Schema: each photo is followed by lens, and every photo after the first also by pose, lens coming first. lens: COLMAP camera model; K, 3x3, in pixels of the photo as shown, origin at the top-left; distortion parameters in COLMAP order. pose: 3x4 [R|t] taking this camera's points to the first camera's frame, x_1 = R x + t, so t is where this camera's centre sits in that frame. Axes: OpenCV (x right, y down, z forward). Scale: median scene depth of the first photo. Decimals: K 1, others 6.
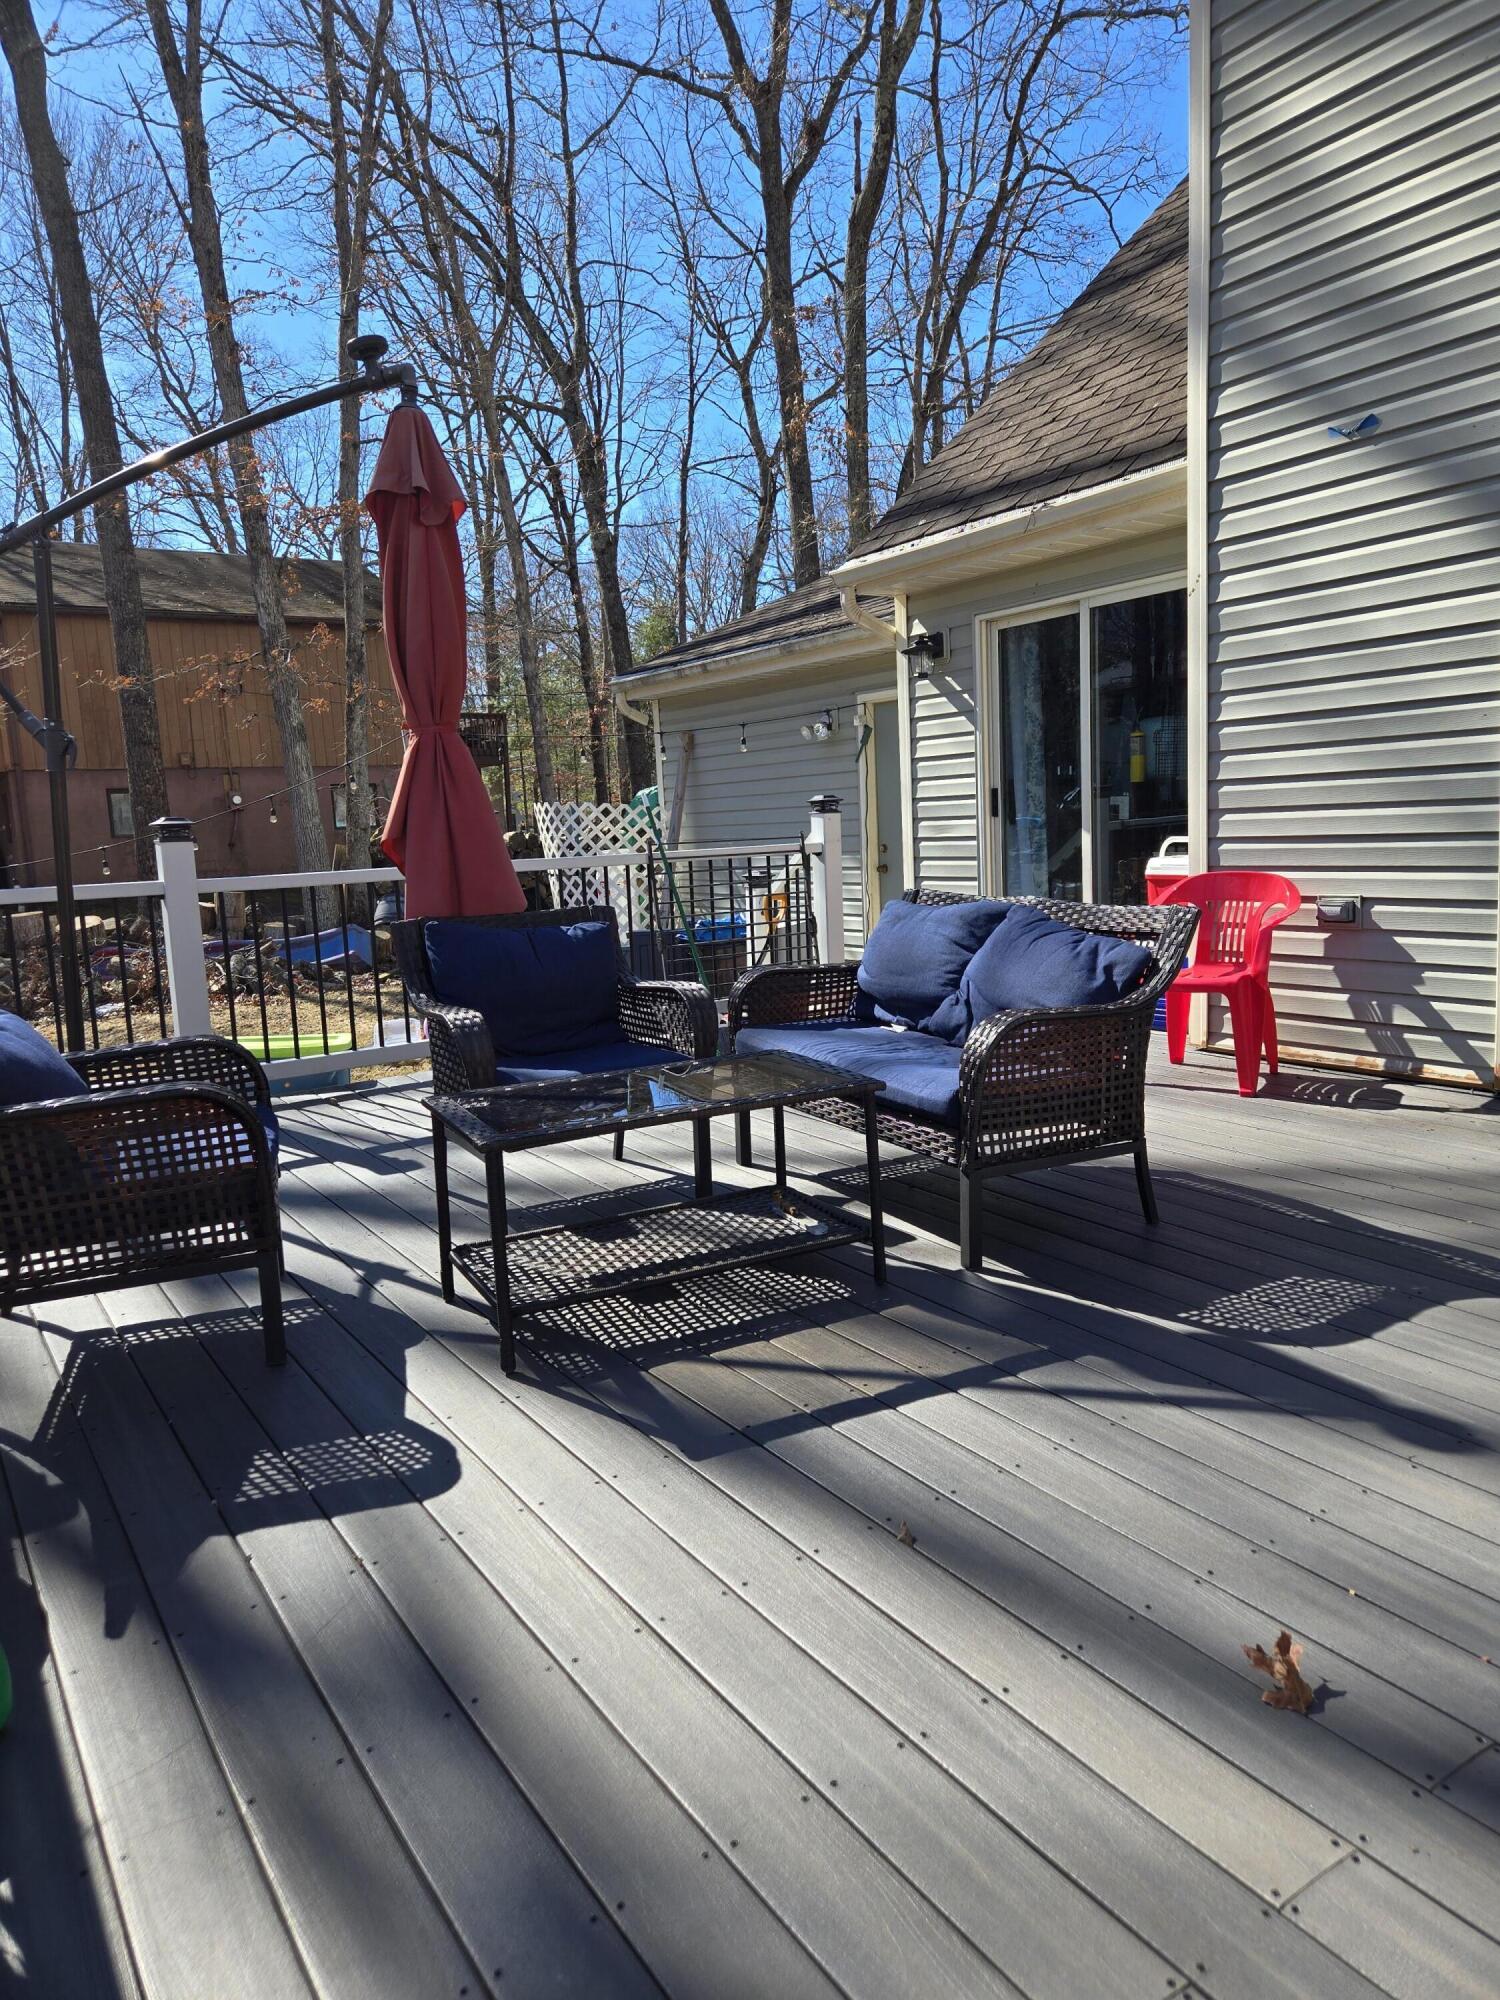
lens RADIAL K [[1333.8, 0, 750.0], [0, 1333.8, 1000.0], [0, 0, 1]] dist [0.084780, -0.069127]
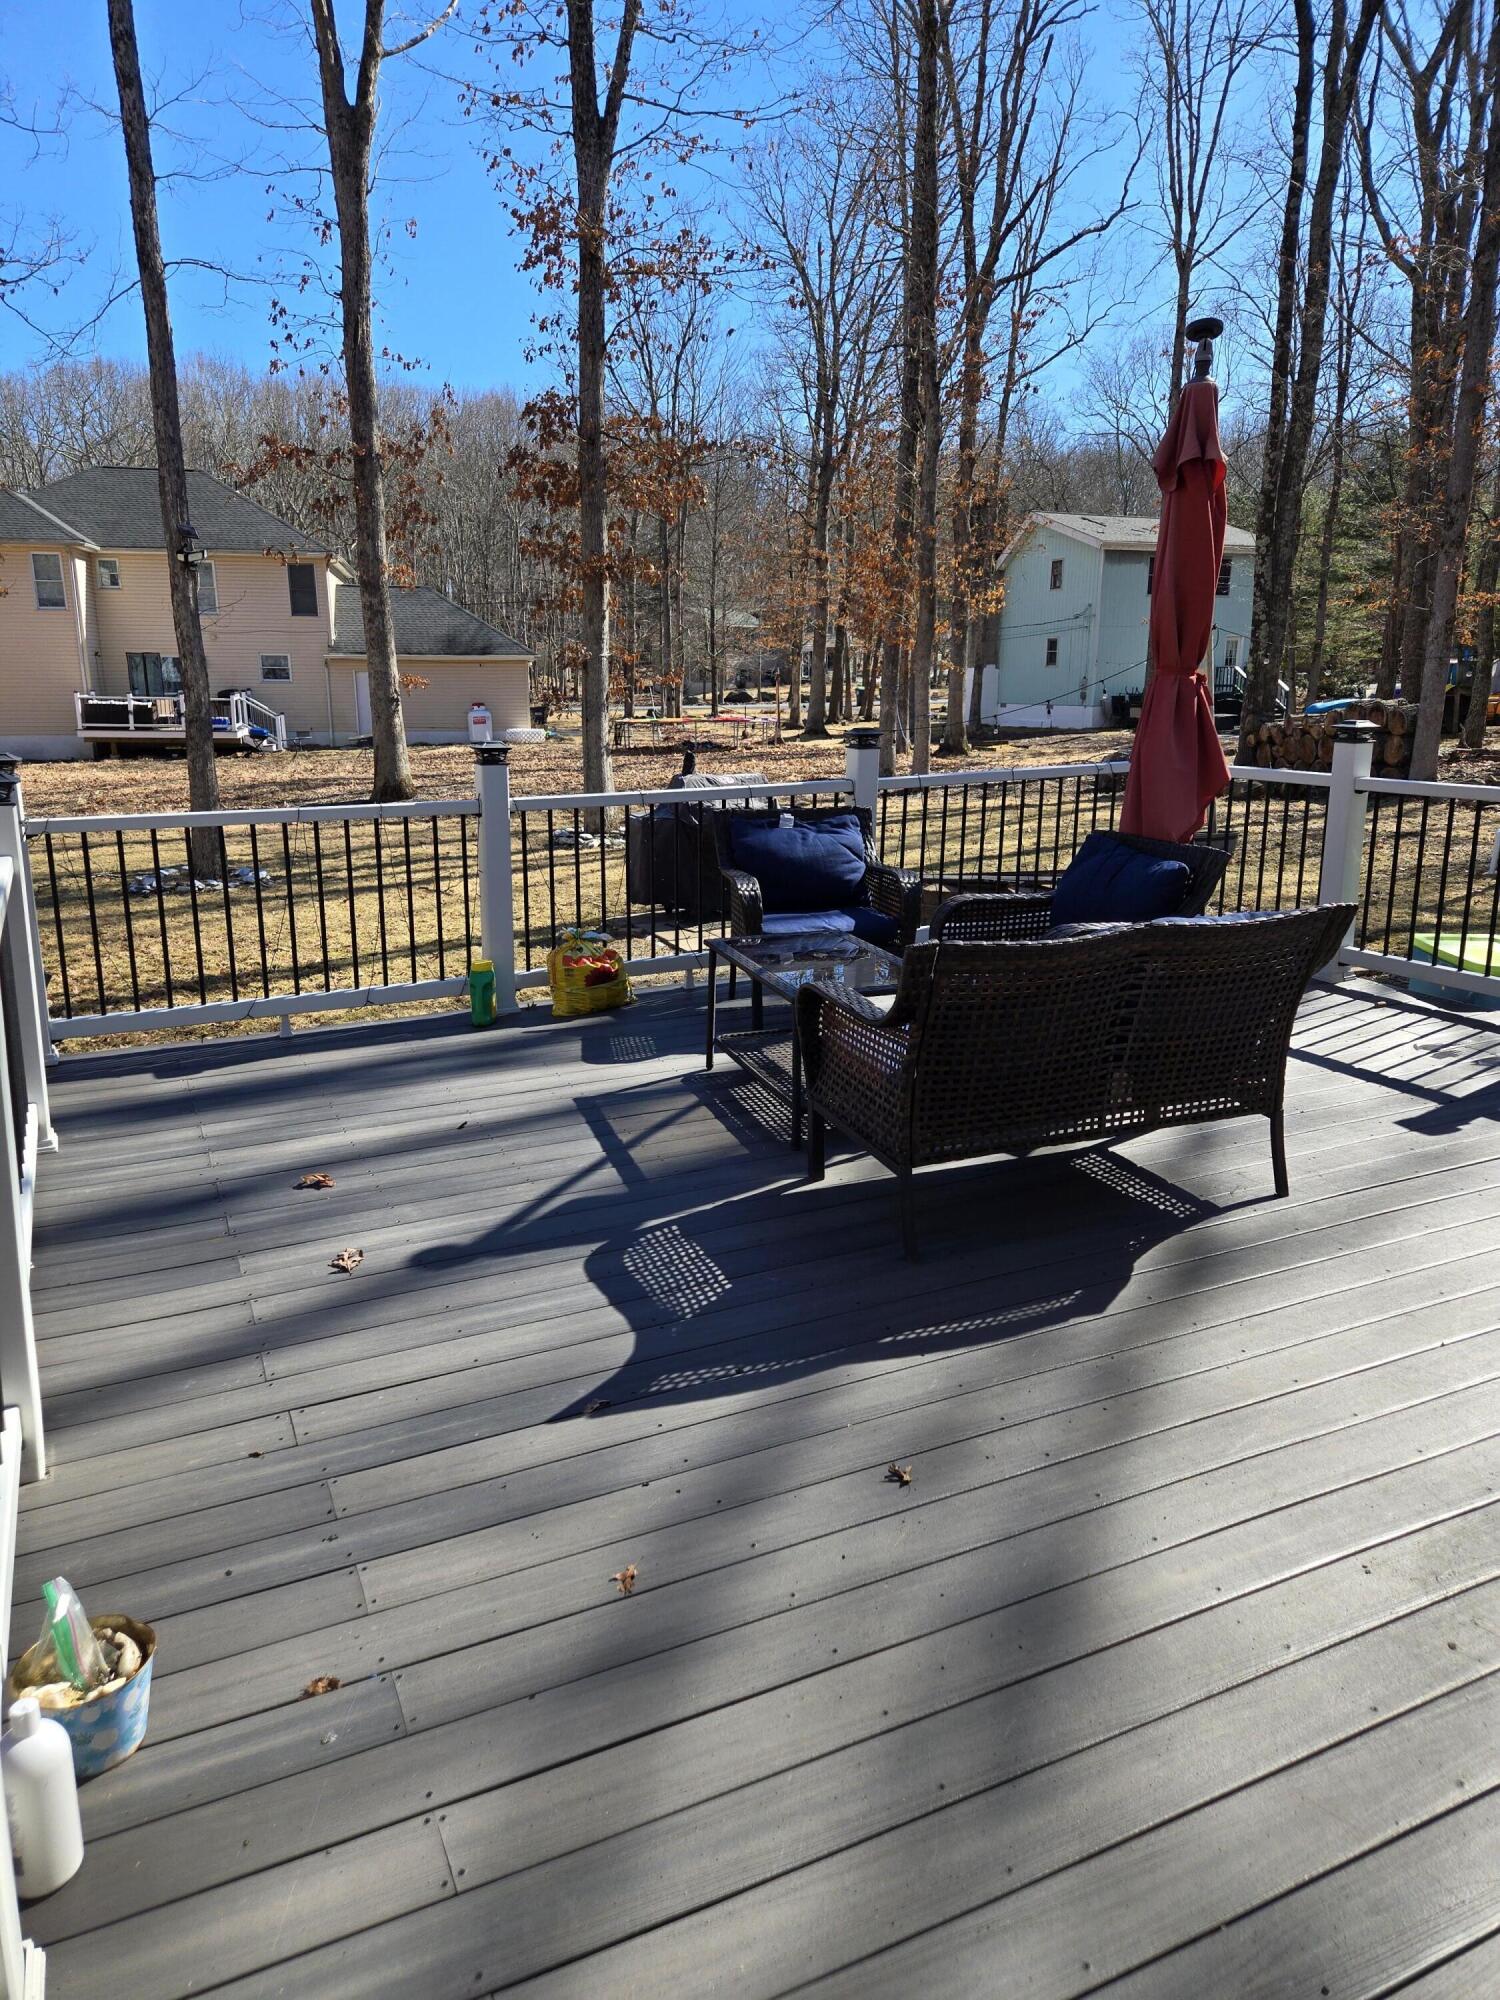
lens RADIAL K [[1325.3, 0, 751.1], [0, 1325.3, 992.3], [0, 0, 1]] dist [0.090286, -0.075394]
pose [[-0.152072, 0.276780, -0.948824, 1.455424], [-0.122934, 0.947238, 0.296020, -0.352202], [0.980694, 0.161659, -0.110022, 1.209654]]
